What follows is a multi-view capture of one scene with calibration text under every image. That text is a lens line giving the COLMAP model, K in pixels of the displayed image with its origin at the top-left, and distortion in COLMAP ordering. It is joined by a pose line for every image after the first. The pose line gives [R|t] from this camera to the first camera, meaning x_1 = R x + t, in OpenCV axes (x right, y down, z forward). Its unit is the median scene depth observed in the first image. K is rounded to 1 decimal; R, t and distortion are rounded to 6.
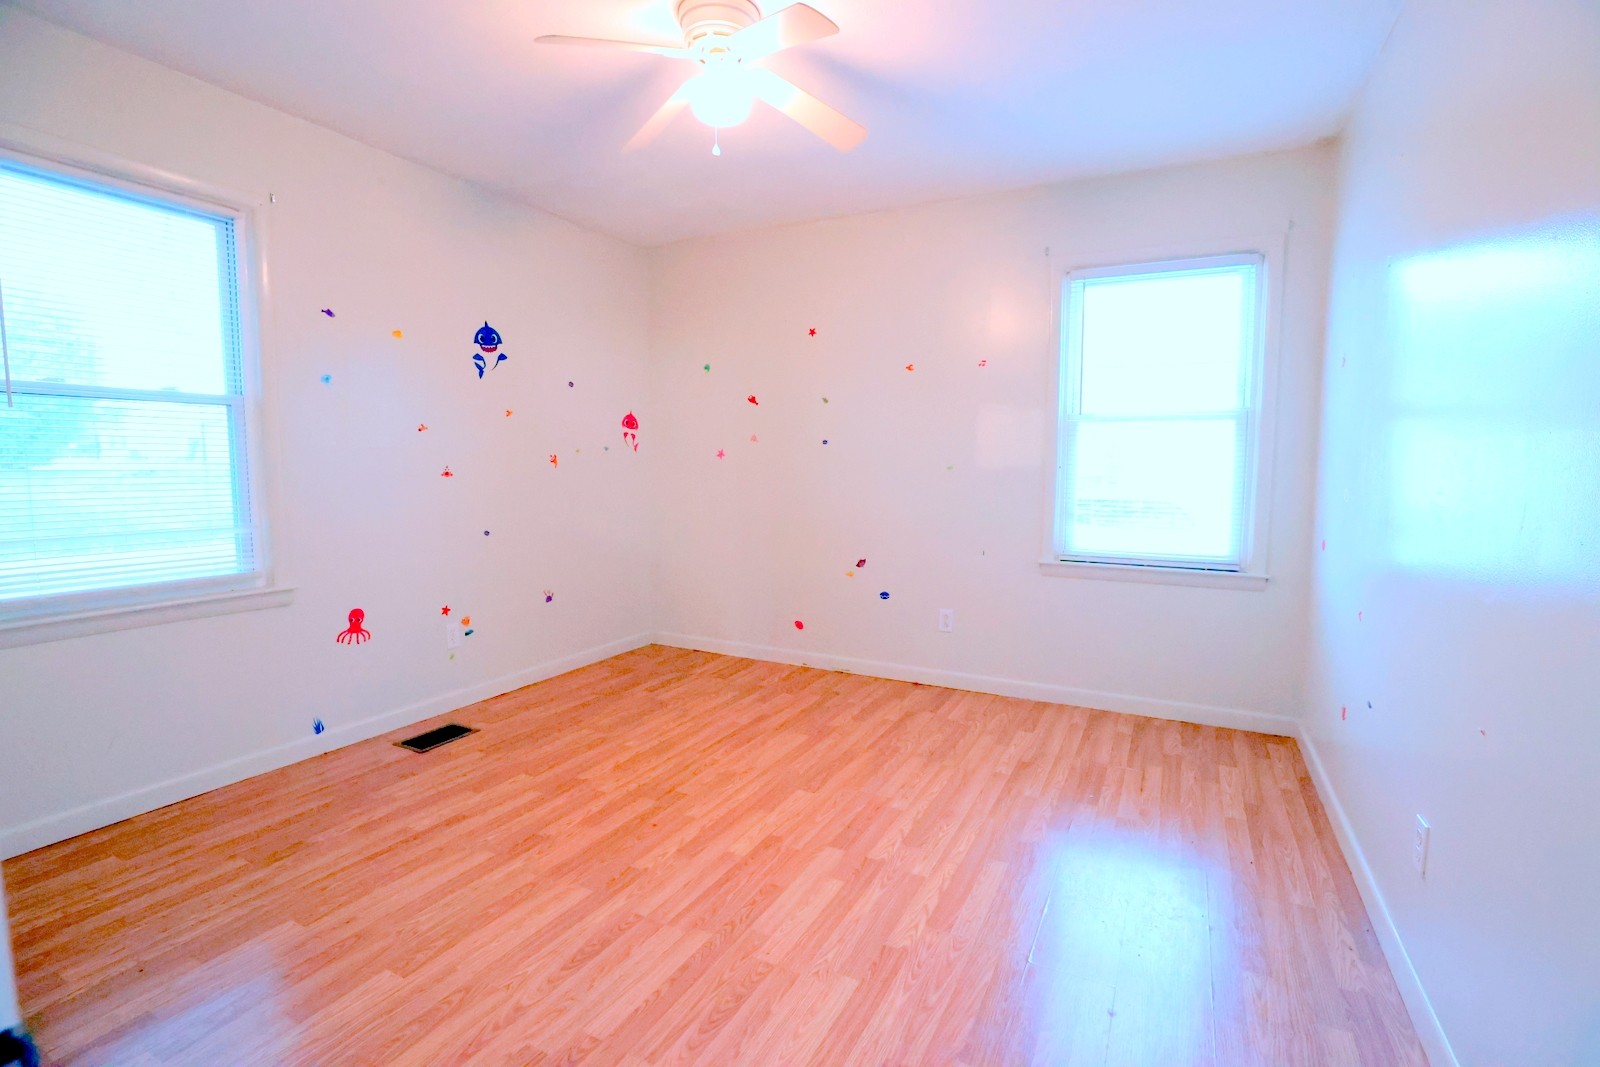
lens RADIAL K [[724.2, 0, 798.1], [0, 724.2, 526.9], [0, 0, 1]] dist [-0.029245, 0.000741]
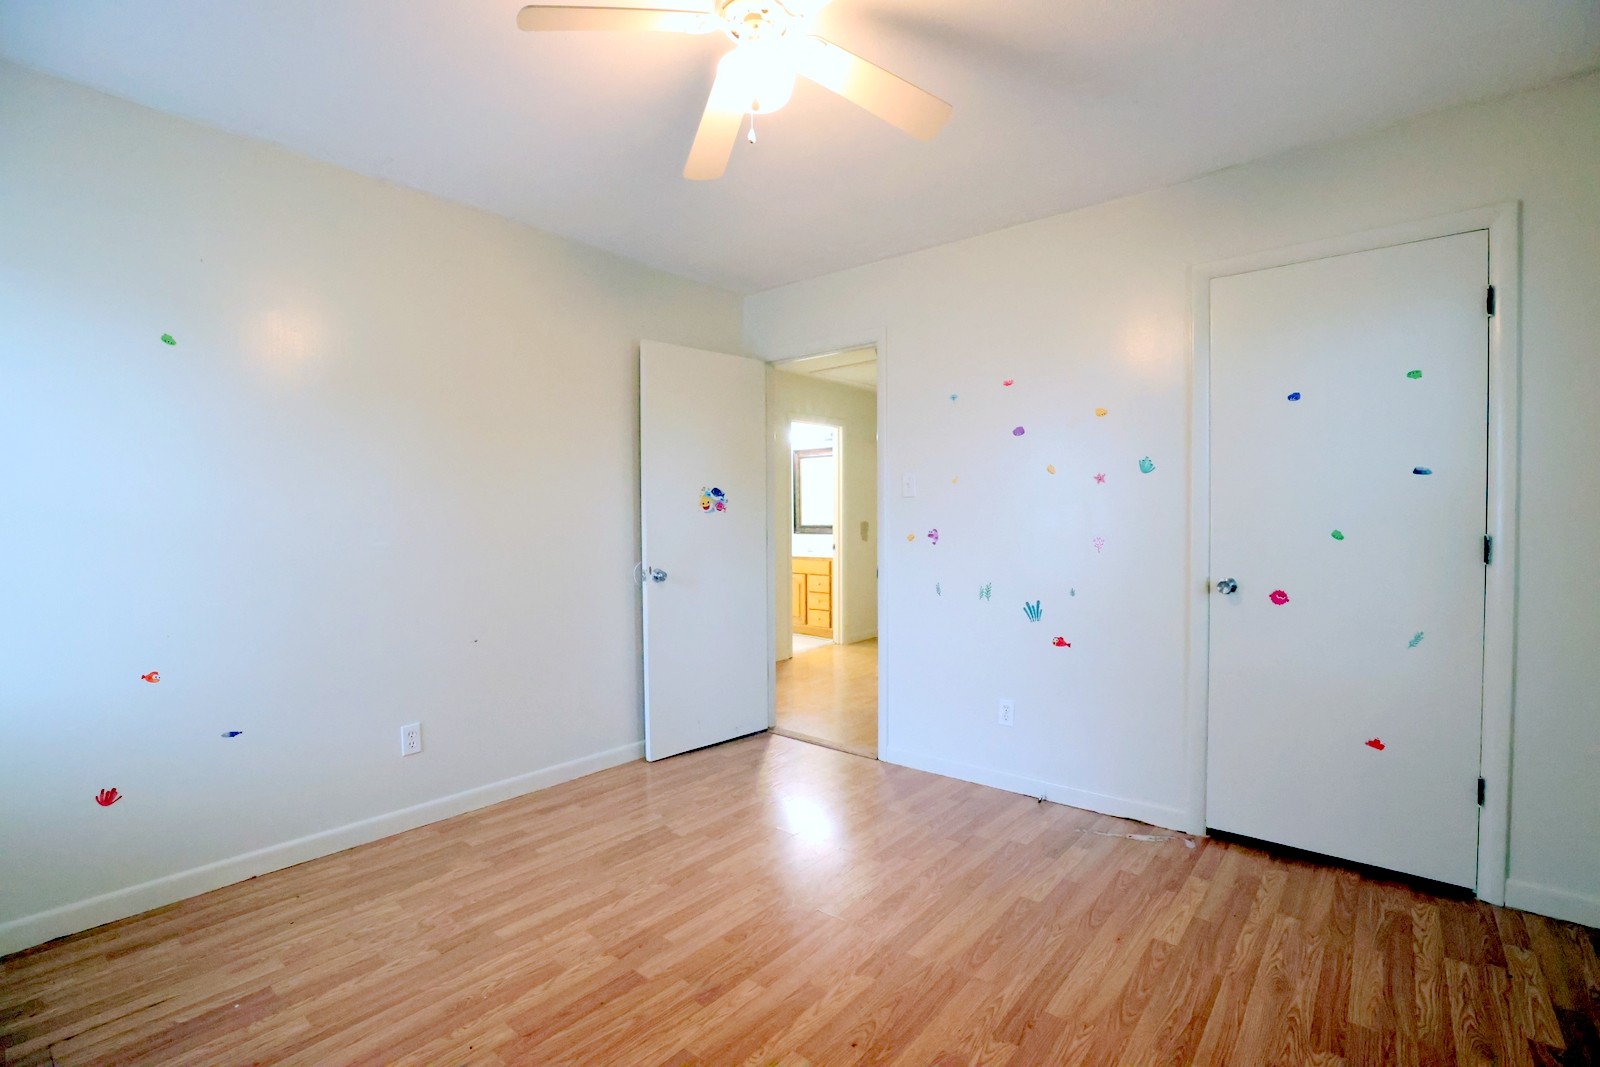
lens RADIAL K [[724.2, 0, 803.1], [0, 724.2, 532.0], [0, 0, 1]] dist [-0.029245, 0.000741]
pose [[-0.978212, -0.003281, 0.207584, -0.324212], [0.020428, 0.993502, 0.111966, -0.176906], [-0.206602, 0.113767, -0.971788, 1.795295]]
